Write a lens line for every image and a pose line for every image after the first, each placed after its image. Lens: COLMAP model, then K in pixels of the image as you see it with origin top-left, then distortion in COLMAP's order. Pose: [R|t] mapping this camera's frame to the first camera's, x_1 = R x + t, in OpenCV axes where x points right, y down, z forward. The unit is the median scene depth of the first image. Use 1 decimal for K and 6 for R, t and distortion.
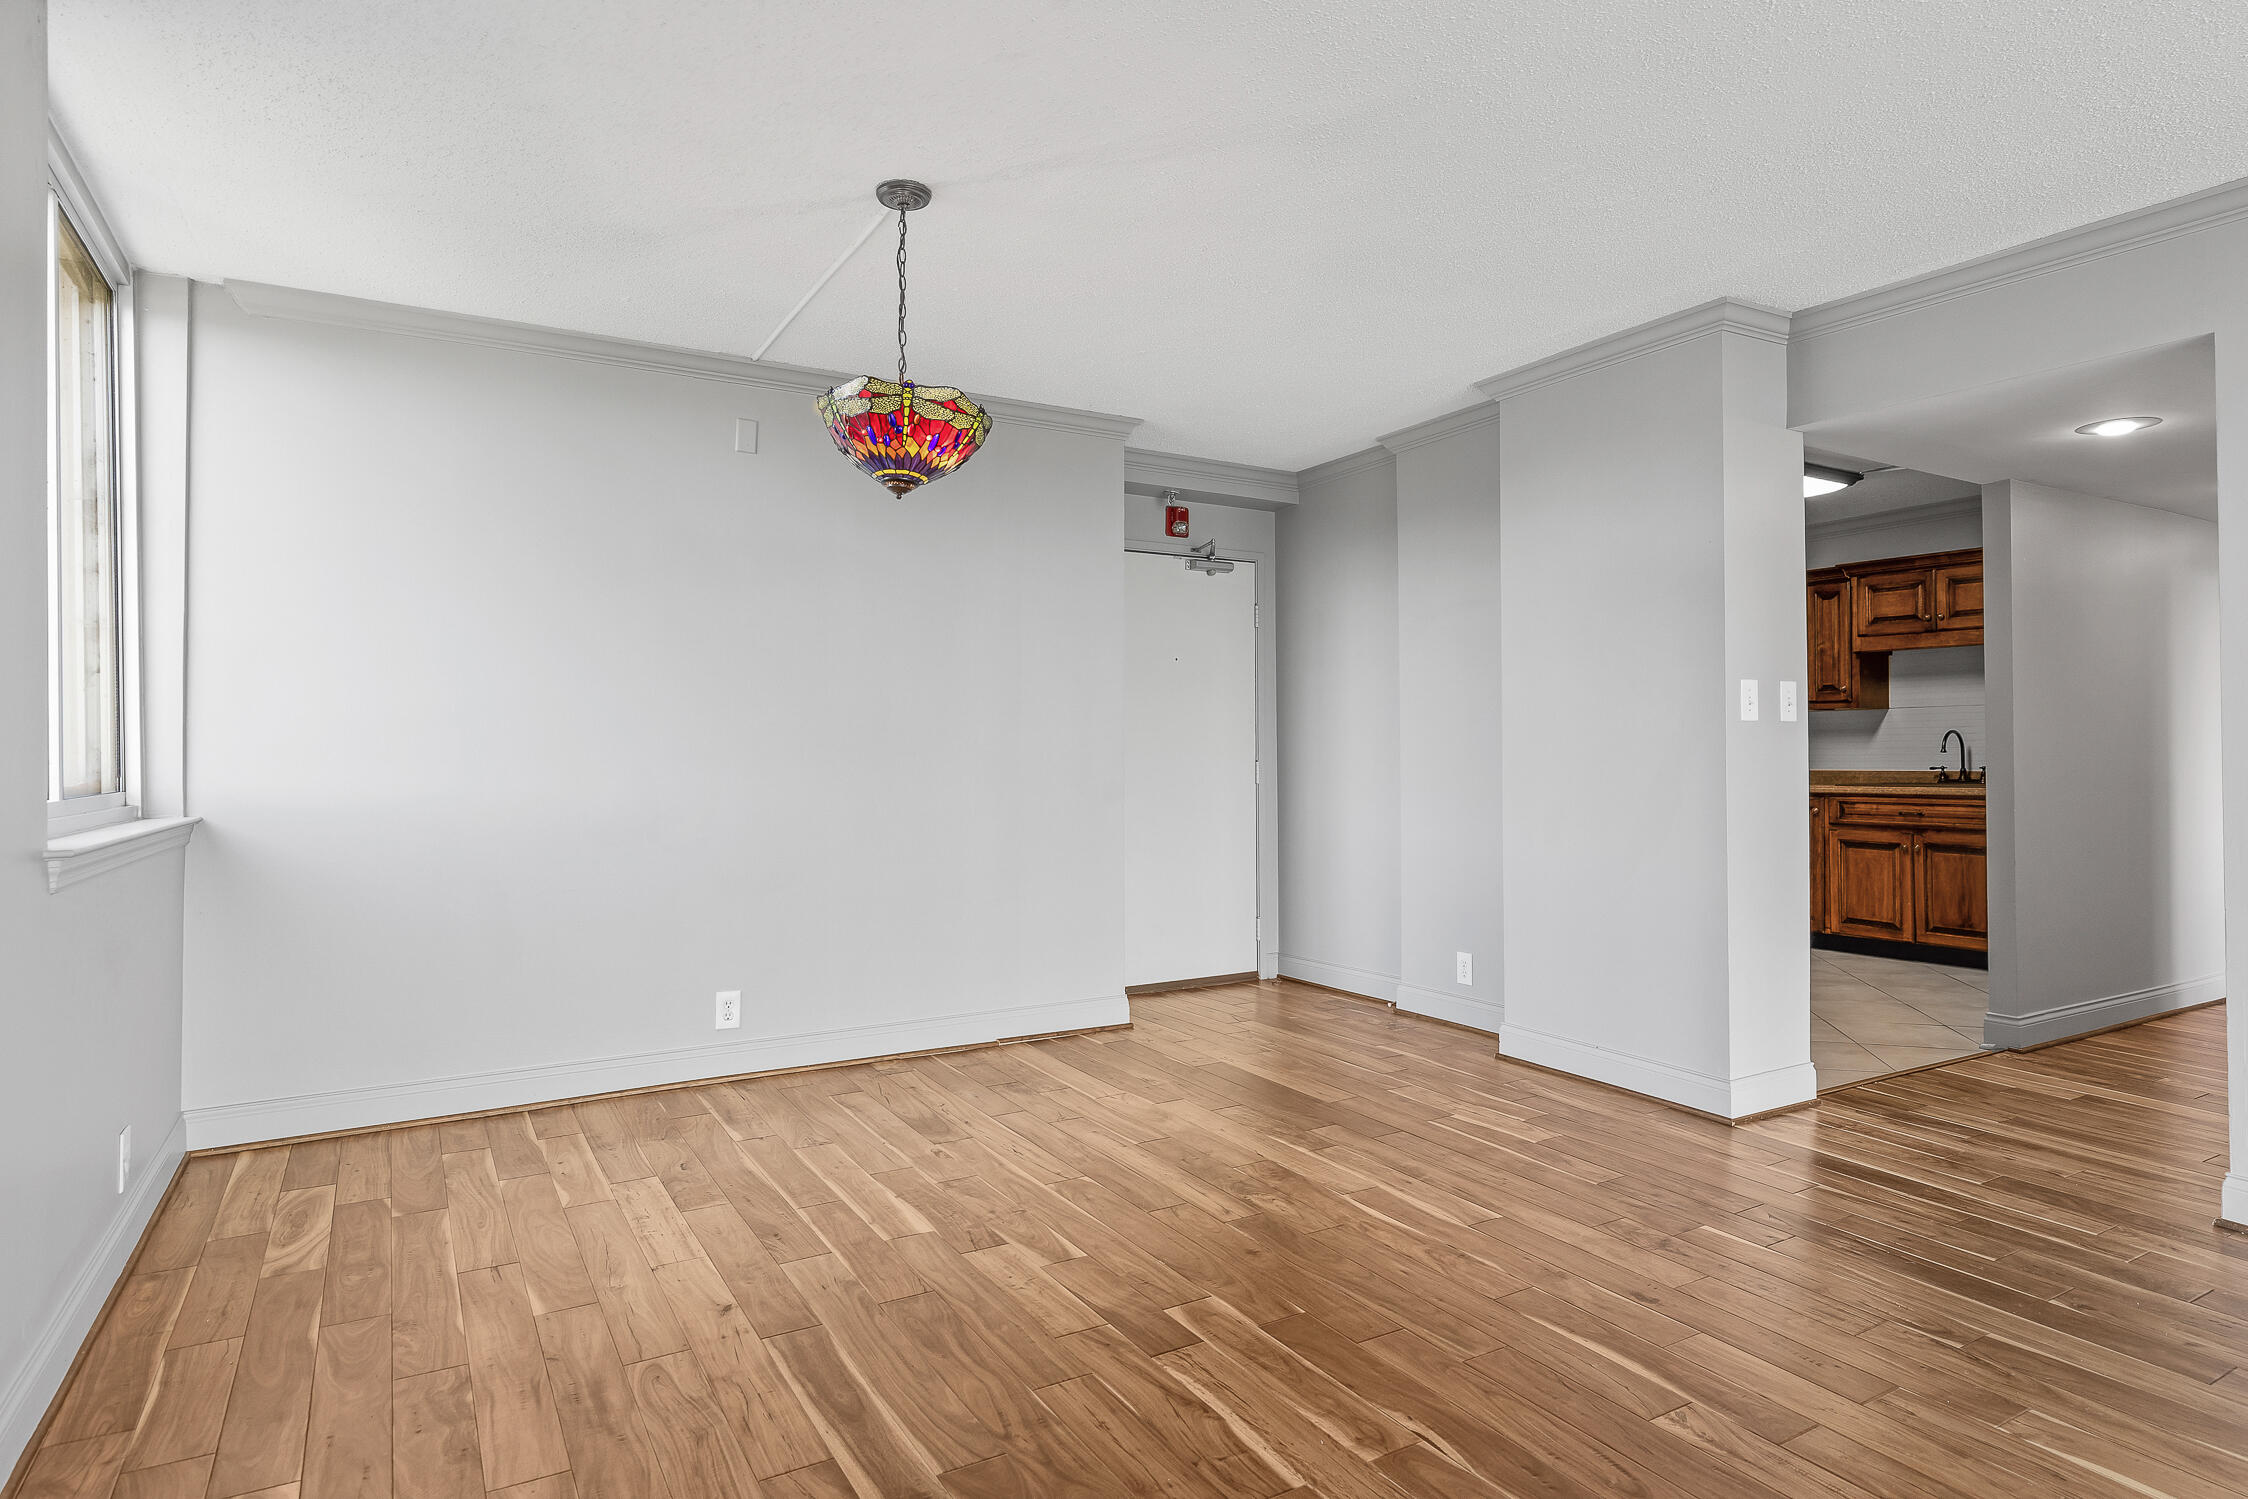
lens RADIAL K [[1258.1, 0, 1129.9], [0, 1258.1, 728.6], [0, 0, 1]] dist [-0.001565, 0.002049]
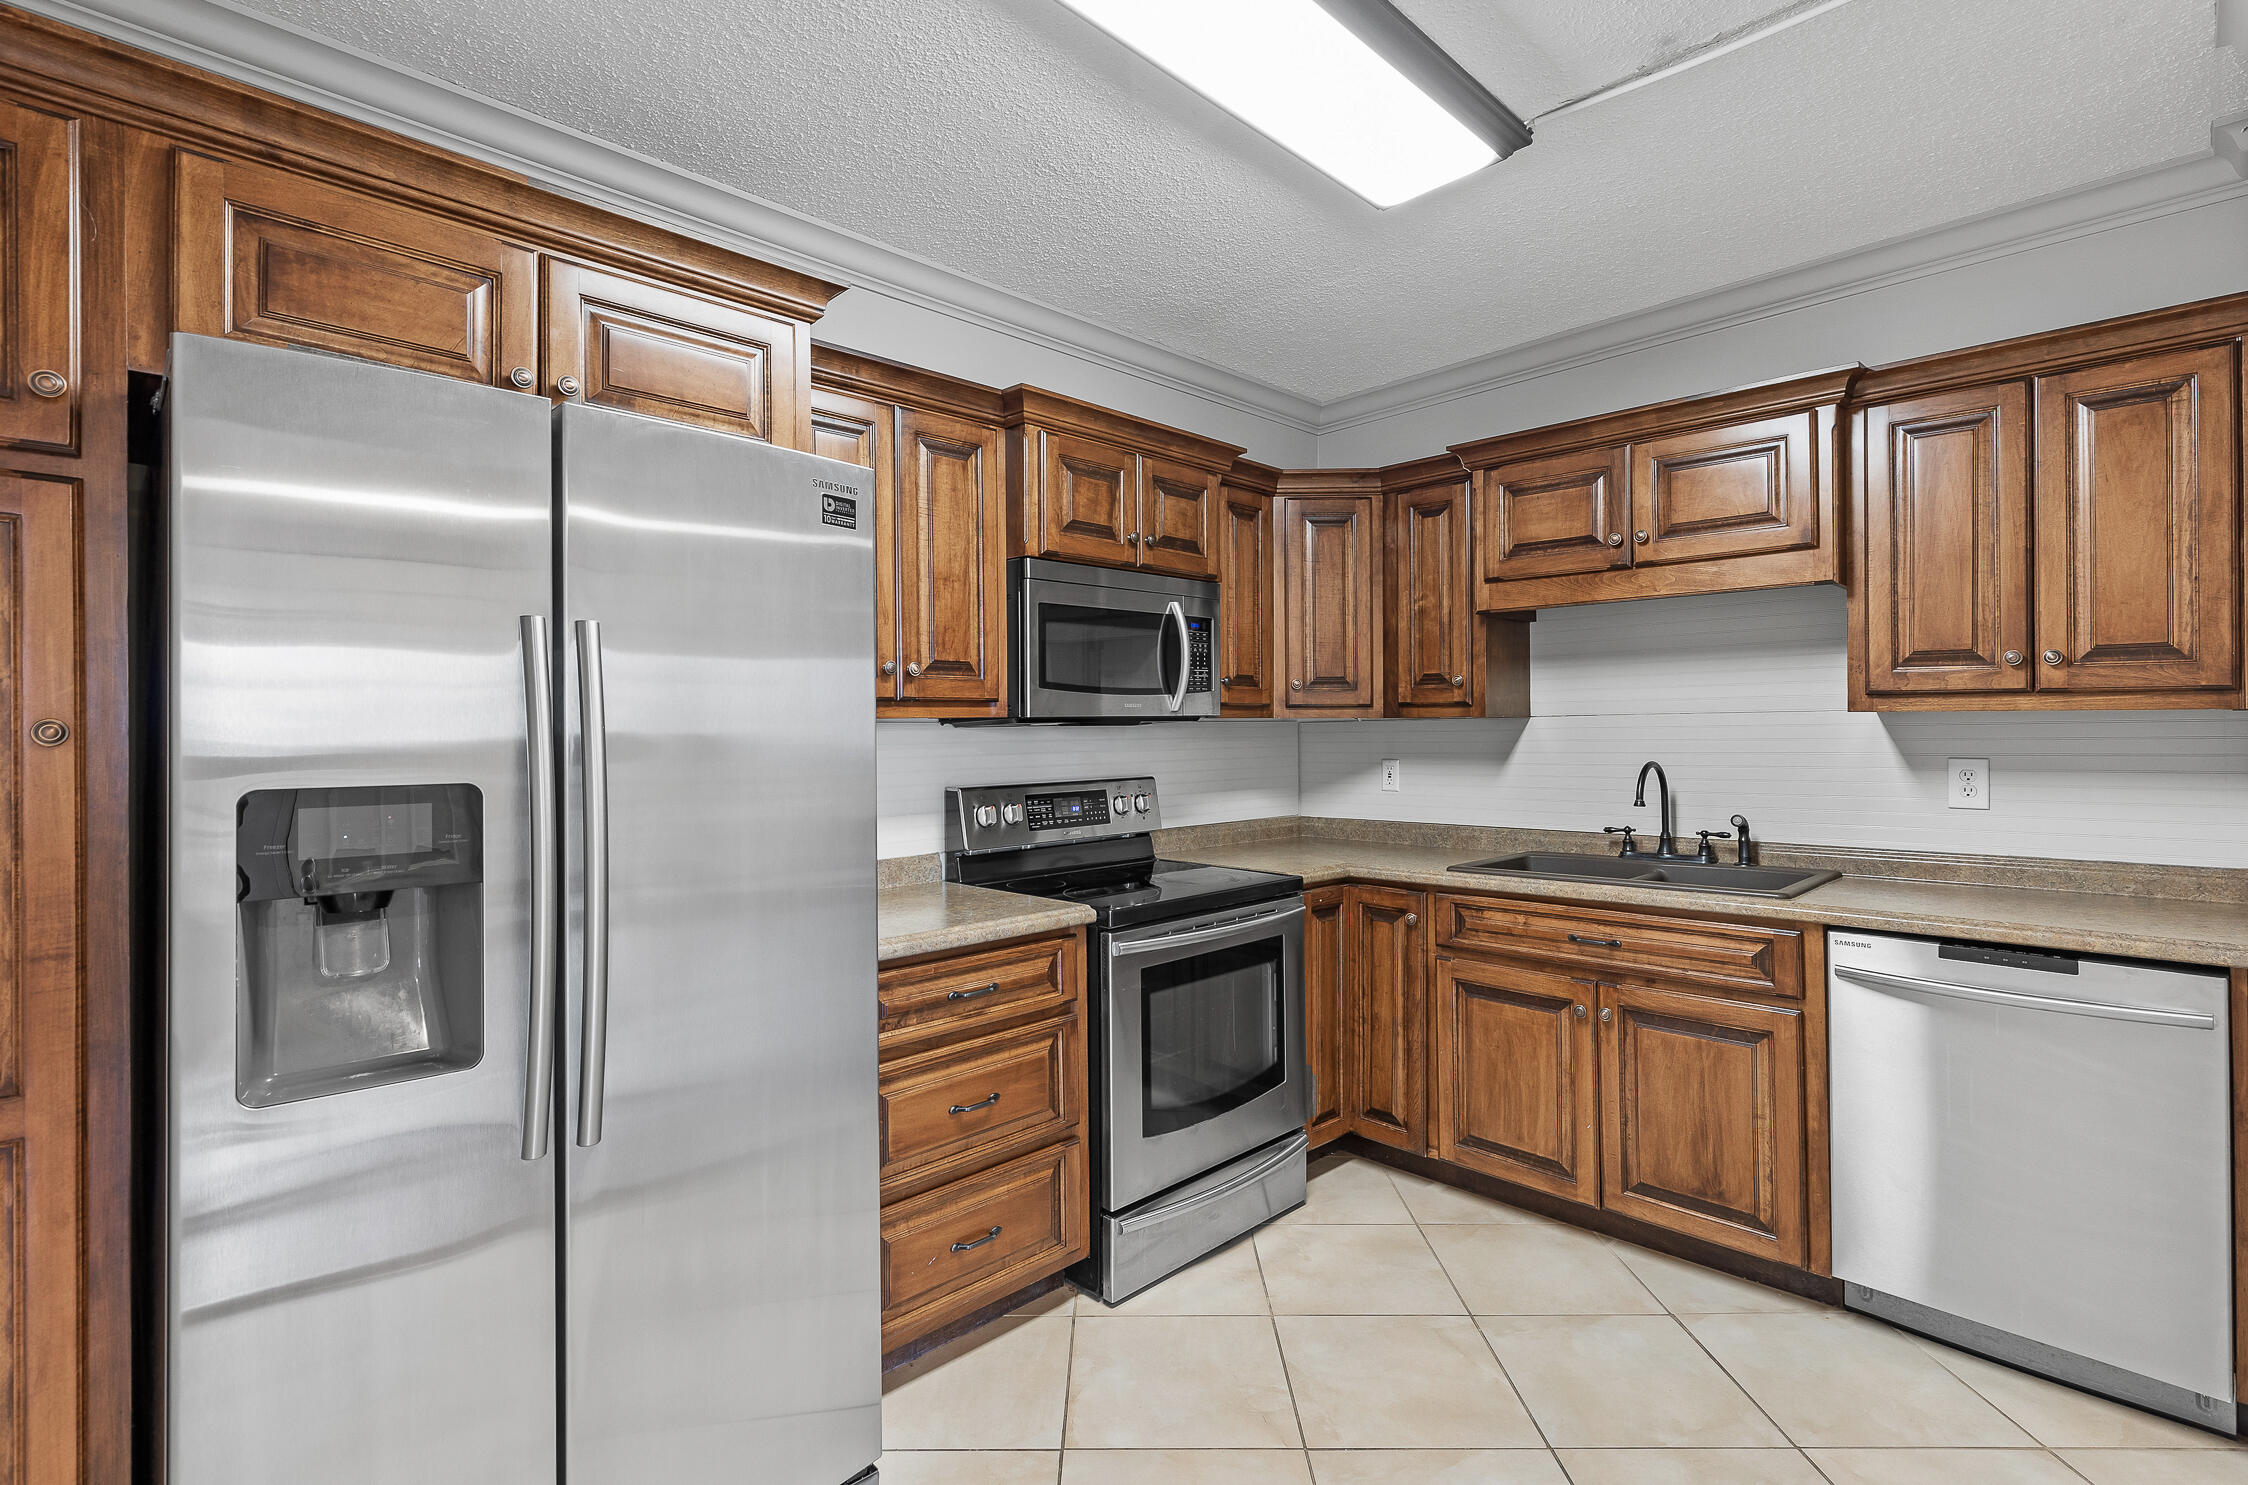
lens RADIAL K [[1035.3, 0, 1121.4], [0, 1035.3, 725.0], [0, 0, 1]] dist [0.003183, -0.000506]
pose [[0.972048, -0.002607, 0.234767, 0.615810], [0.000152, 0.999945, 0.010471, -0.033168], [-0.234782, -0.010143, 0.971995, 1.149309]]
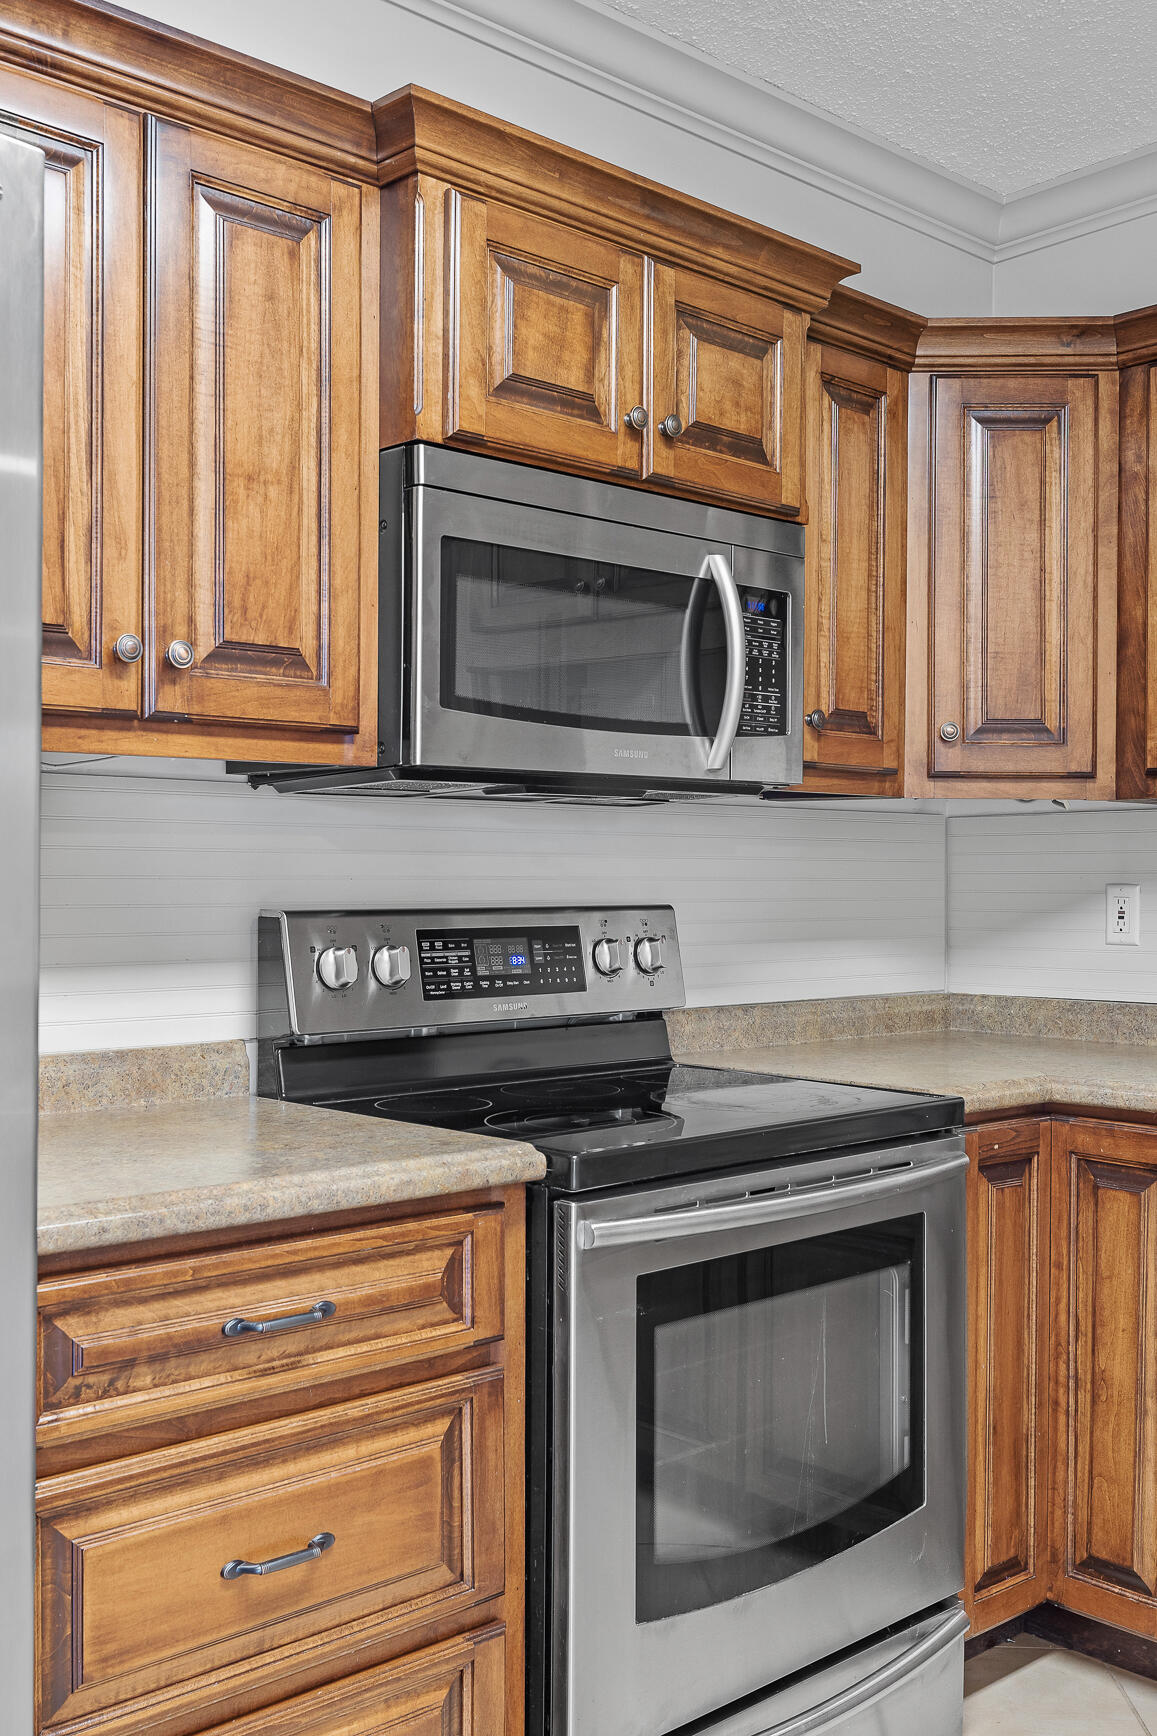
lens RADIAL K [[1690.3, 0, 589.9], [0, 1690.3, 863.7], [0, 0, 1]] dist [0.004117, 0.000000]
pose [[0.977262, 0.010407, 0.211782, 0.654886], [-0.012264, 0.999897, 0.007453, -0.003337], [-0.211682, -0.009881, 0.977289, 1.274926]]
